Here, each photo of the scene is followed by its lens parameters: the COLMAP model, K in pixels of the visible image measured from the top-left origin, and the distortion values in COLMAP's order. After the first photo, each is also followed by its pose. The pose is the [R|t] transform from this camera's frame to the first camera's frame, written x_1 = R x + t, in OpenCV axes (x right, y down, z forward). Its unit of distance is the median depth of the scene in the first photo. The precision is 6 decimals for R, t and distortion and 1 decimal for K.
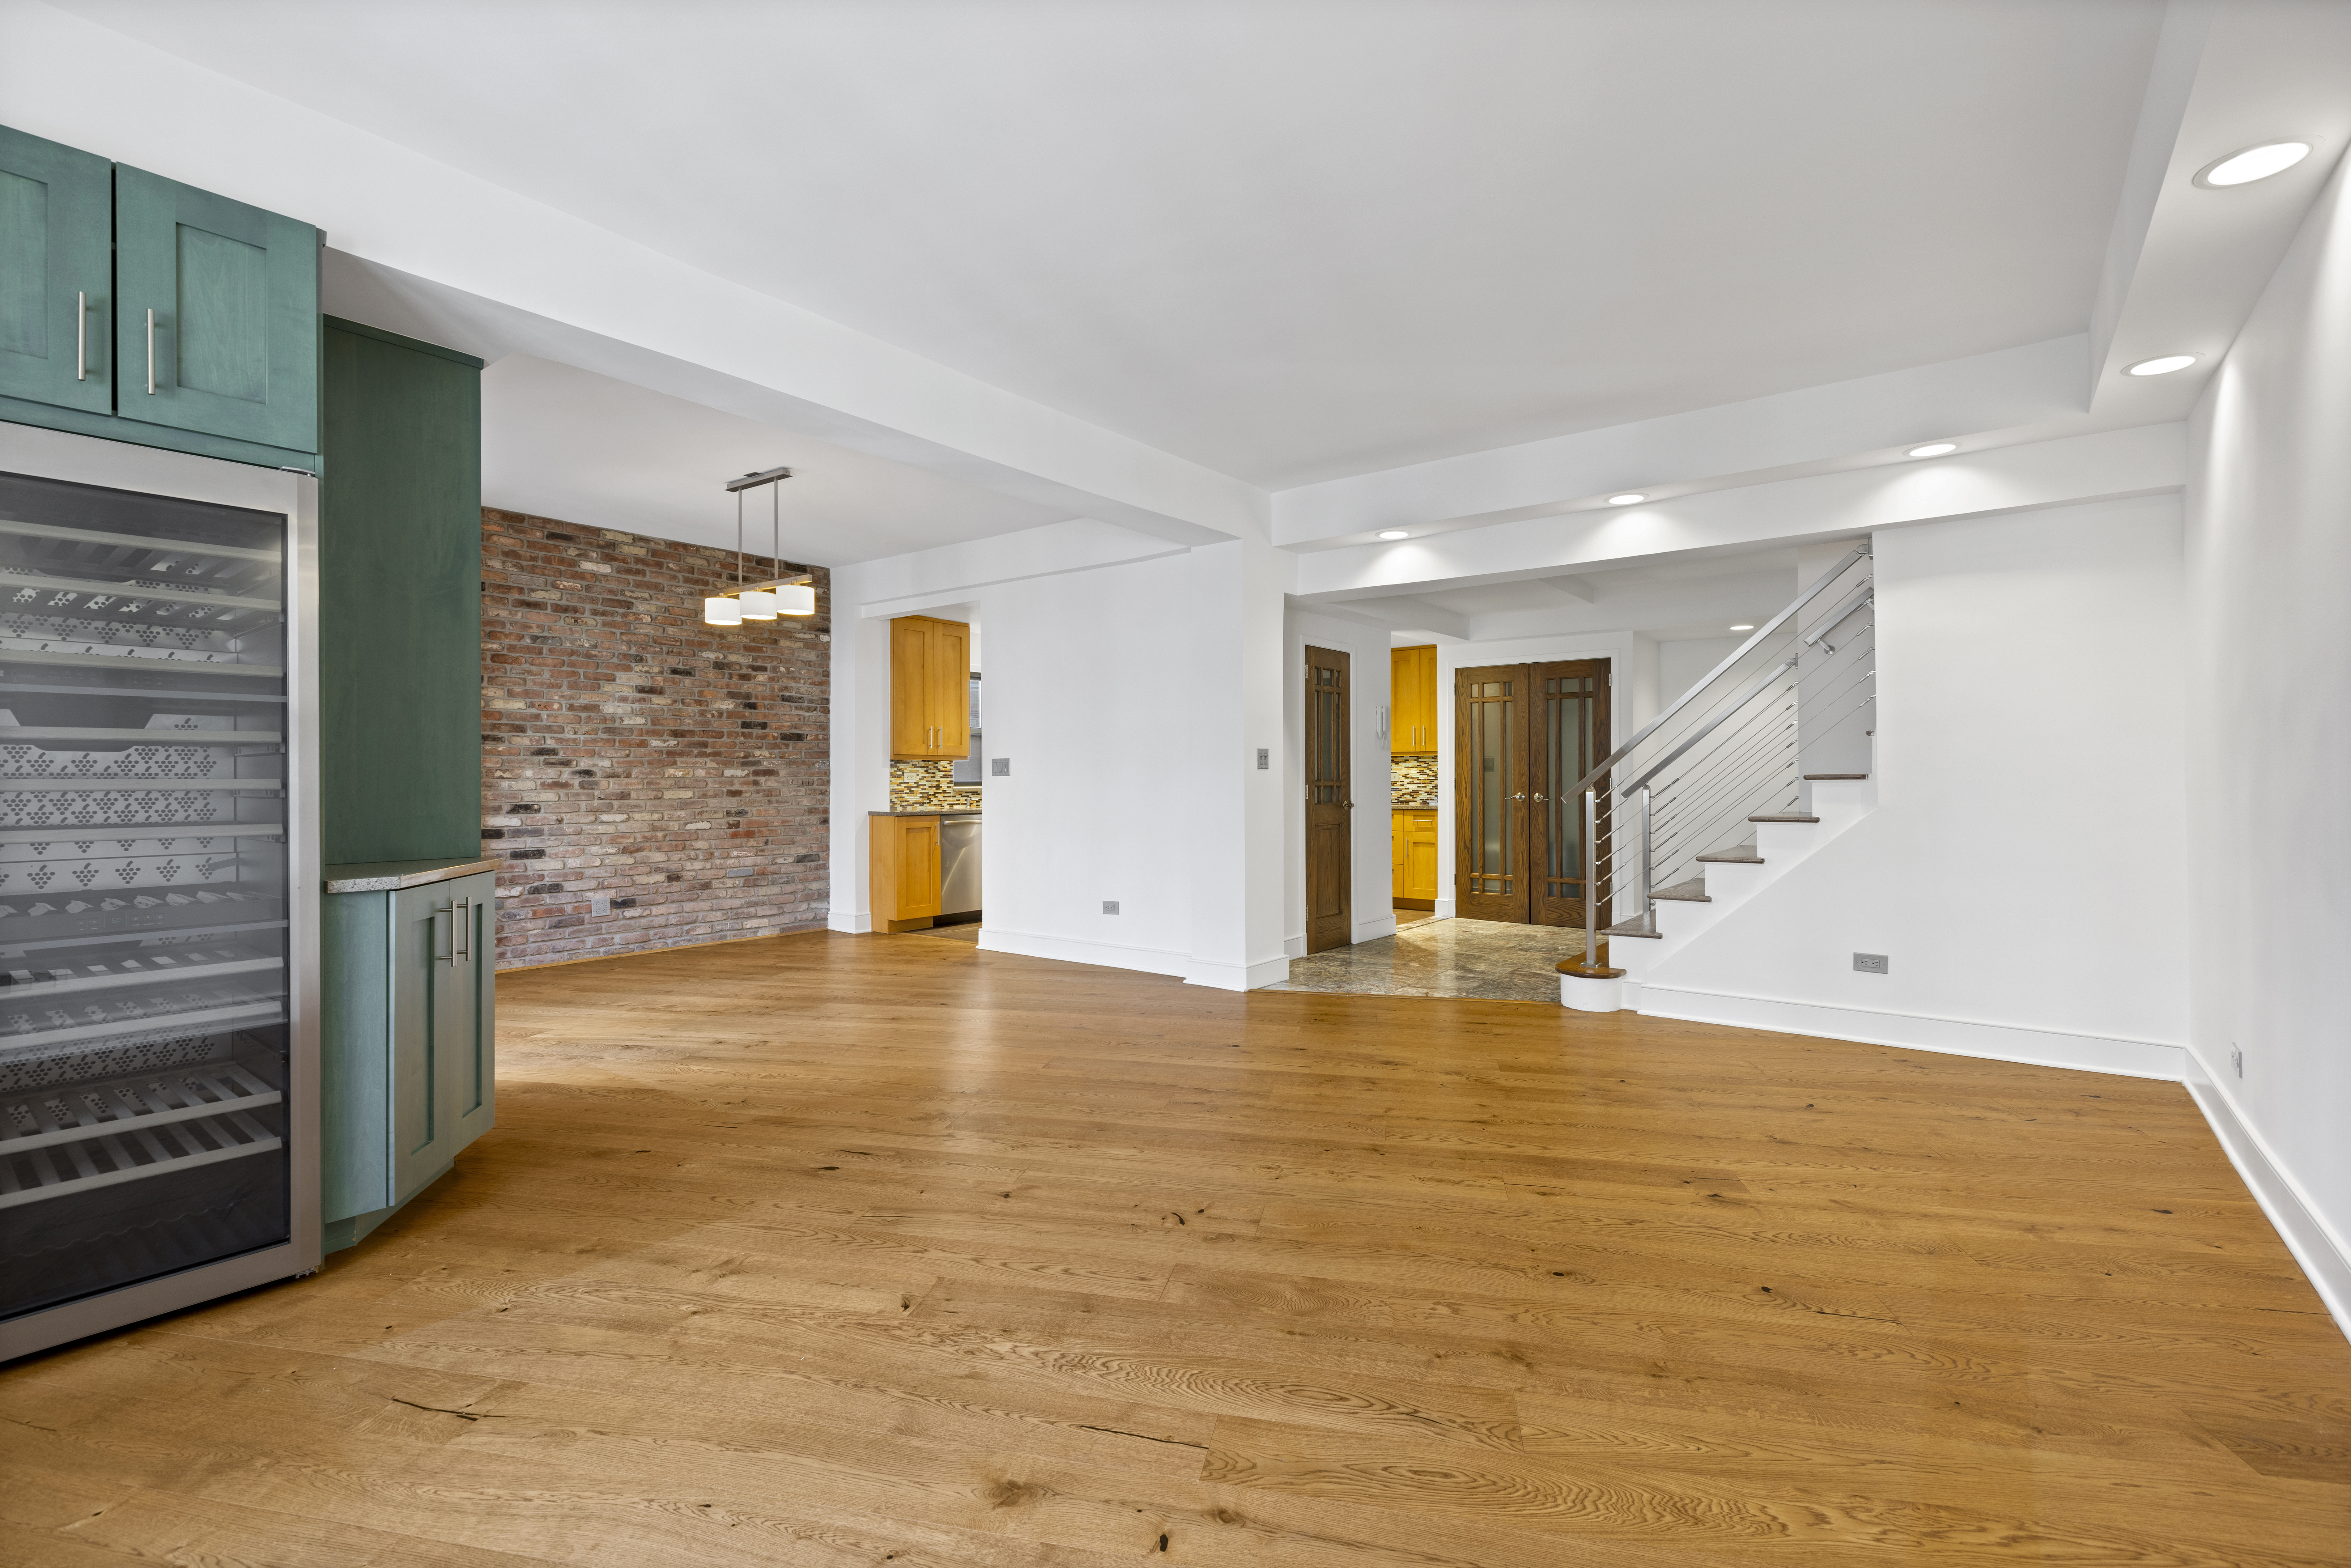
lens RADIAL K [[1045.9, 0, 1174.9], [0, 1045.9, 776.8], [0, 0, 1]] dist [0.004045, 0.000528]
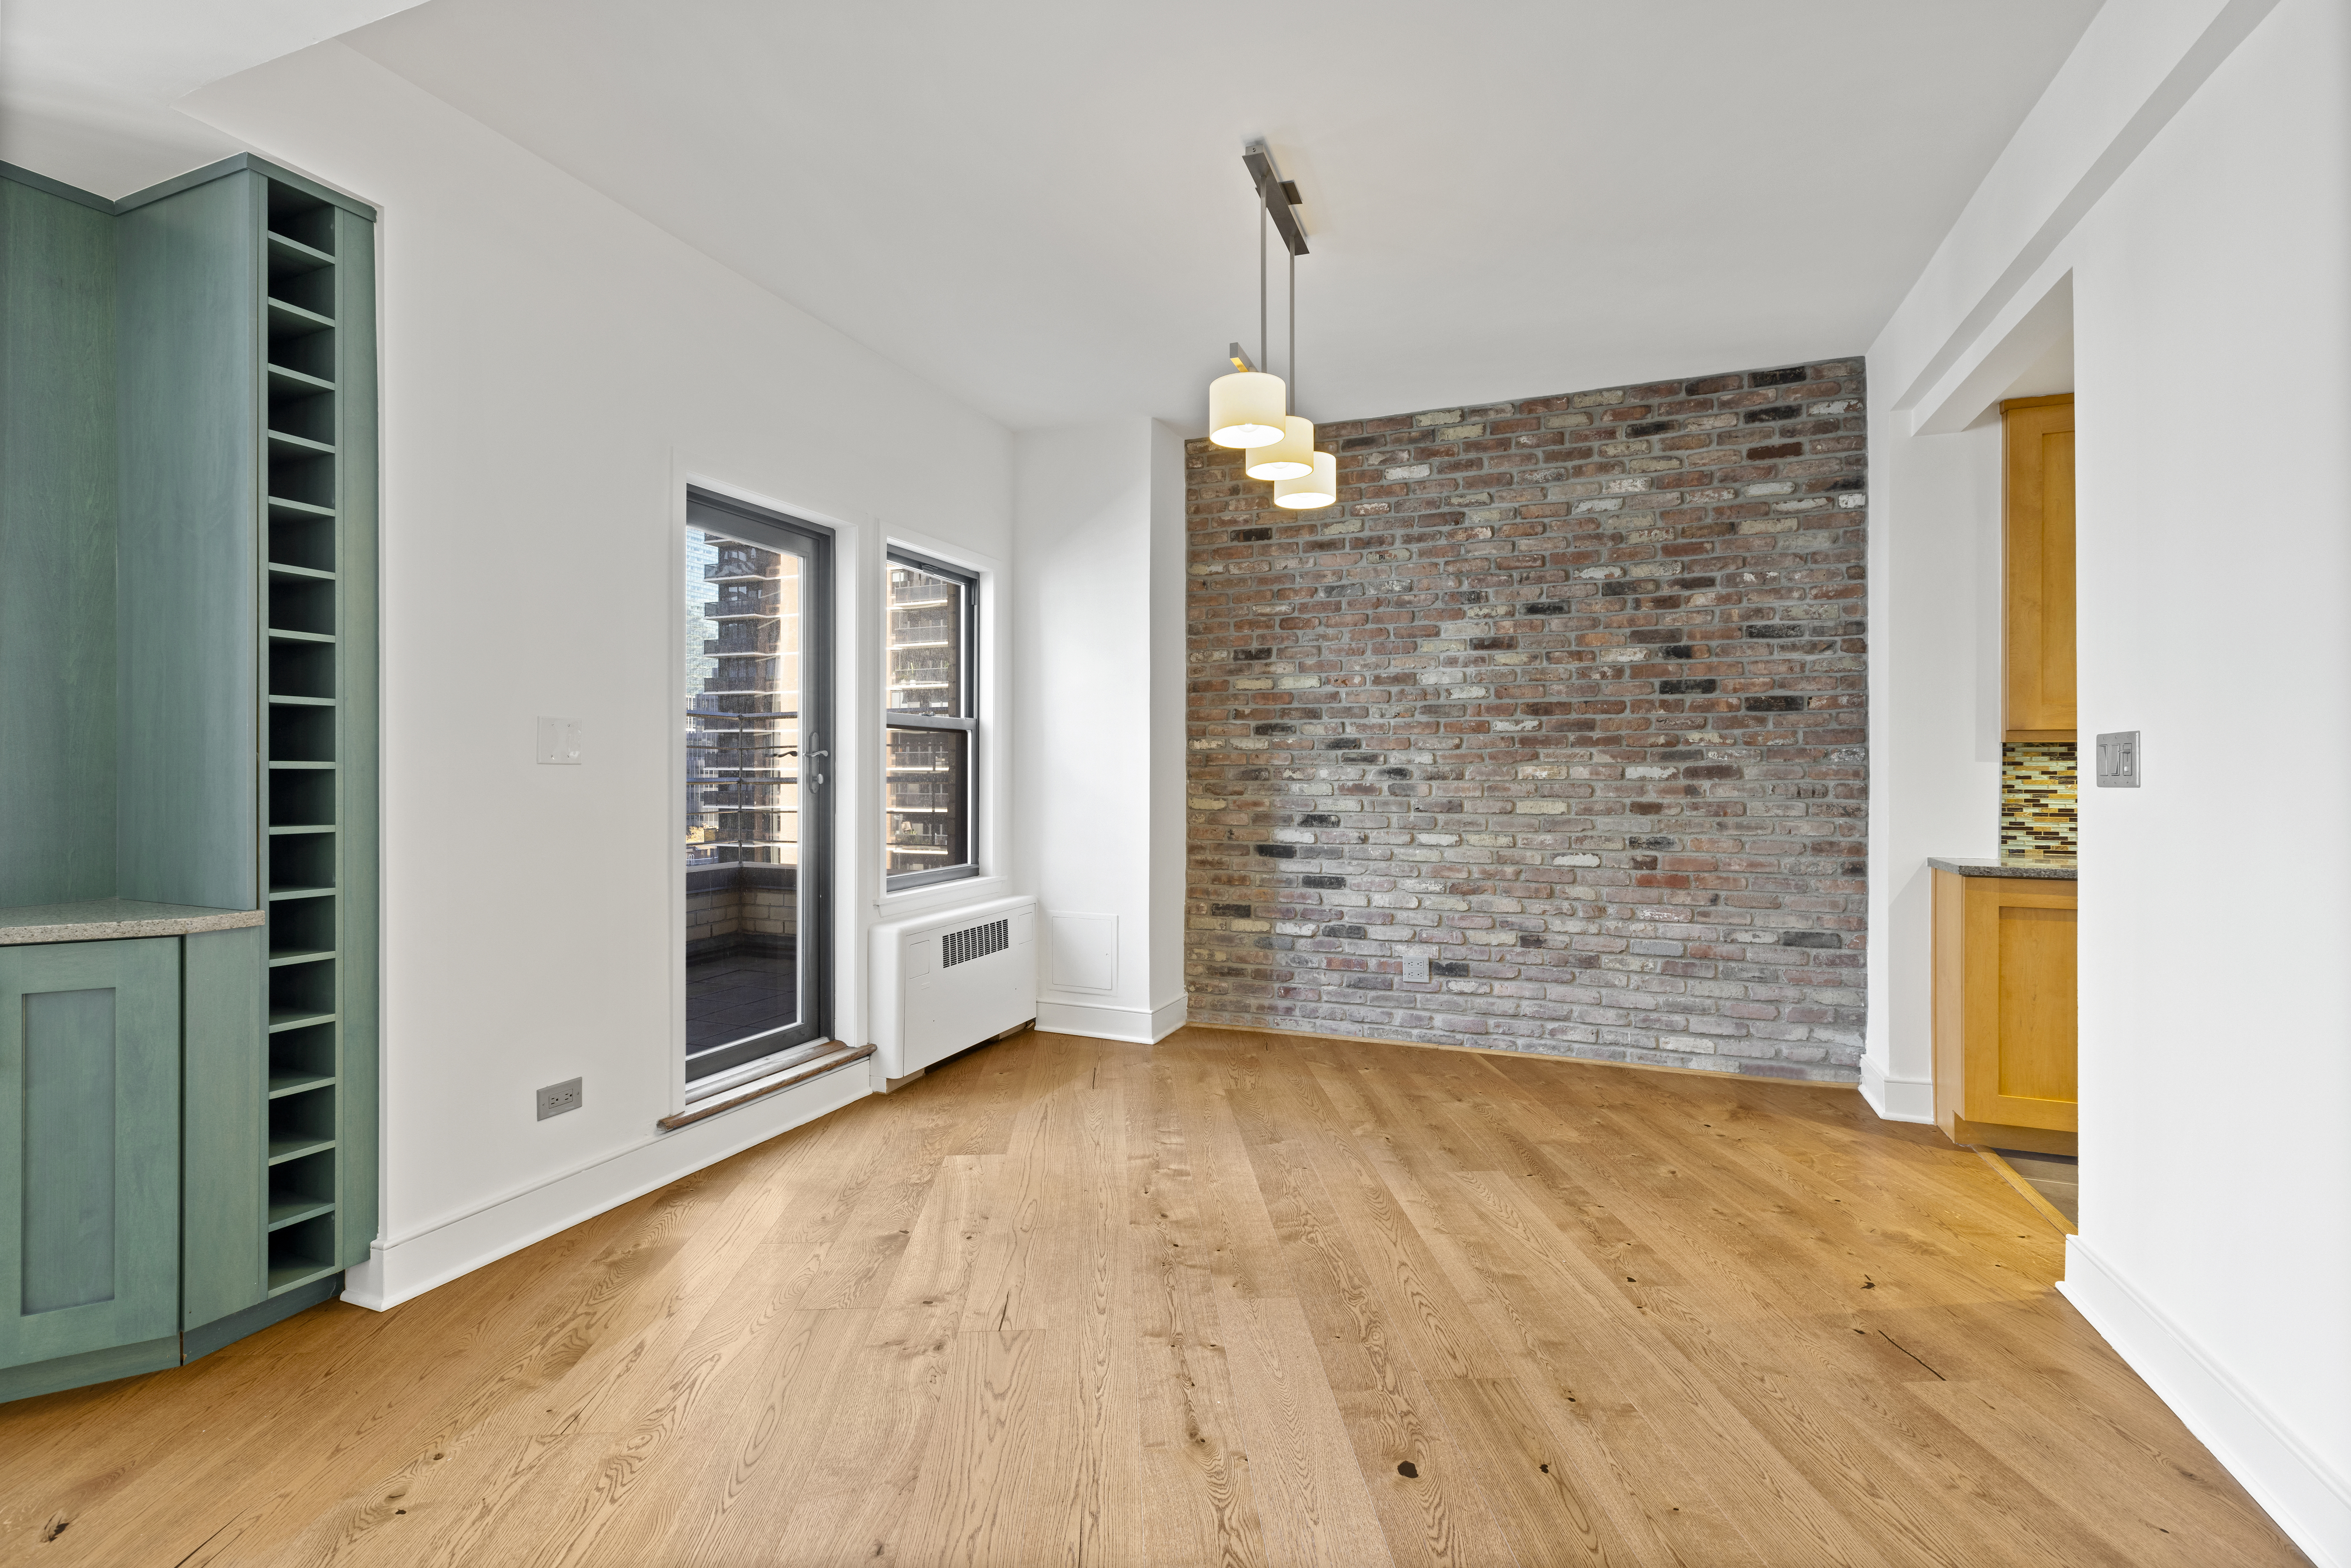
lens RADIAL K [[1045.9, 0, 1178.9], [0, 1045.9, 771.4], [0, 0, 1]] dist [0.004045, 0.000528]
pose [[0.277278, 0.003344, -0.960784, 0.060777], [-0.001976, 0.999994, 0.002911, -0.005987], [0.960788, 0.001091, 0.277283, 0.628087]]
